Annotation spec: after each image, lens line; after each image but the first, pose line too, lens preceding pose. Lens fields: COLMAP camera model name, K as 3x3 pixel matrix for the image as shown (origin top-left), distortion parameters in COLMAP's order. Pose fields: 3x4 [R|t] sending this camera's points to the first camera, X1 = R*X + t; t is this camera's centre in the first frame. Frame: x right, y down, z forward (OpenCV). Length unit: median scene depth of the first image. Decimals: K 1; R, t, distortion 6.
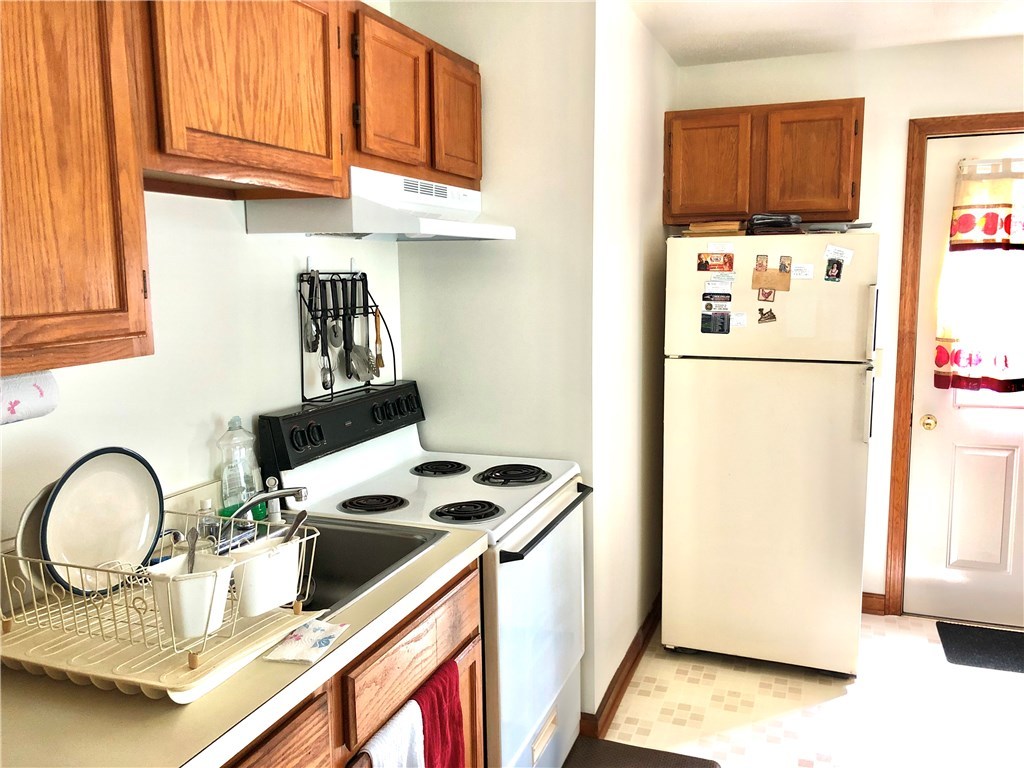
lens RADIAL K [[843.9, 0, 520.7], [0, 843.9, 380.6], [0, 0, 1]] dist [0.032132, -0.015176]
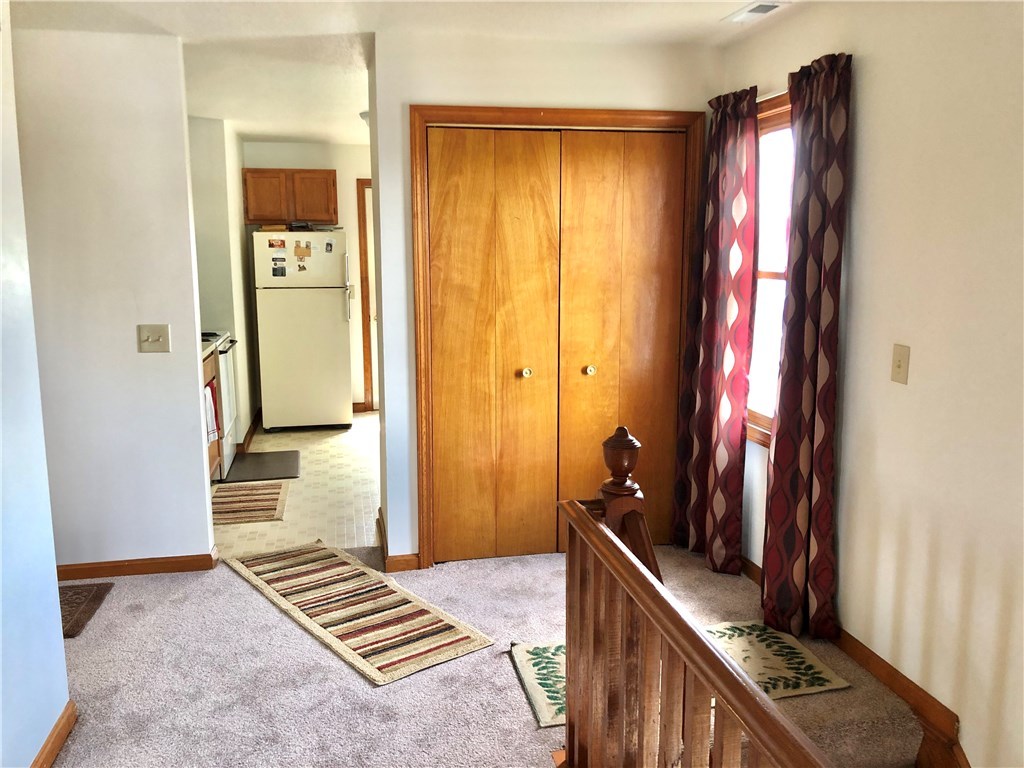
lens RADIAL K [[843.9, 0, 515.5], [0, 843.9, 377.1], [0, 0, 1]] dist [0.032132, -0.015176]
pose [[0.848284, -0.080189, 0.523435, -0.419510], [0.066365, 0.996773, 0.045152, 0.145910], [-0.525366, -0.003564, 0.850869, -1.188740]]
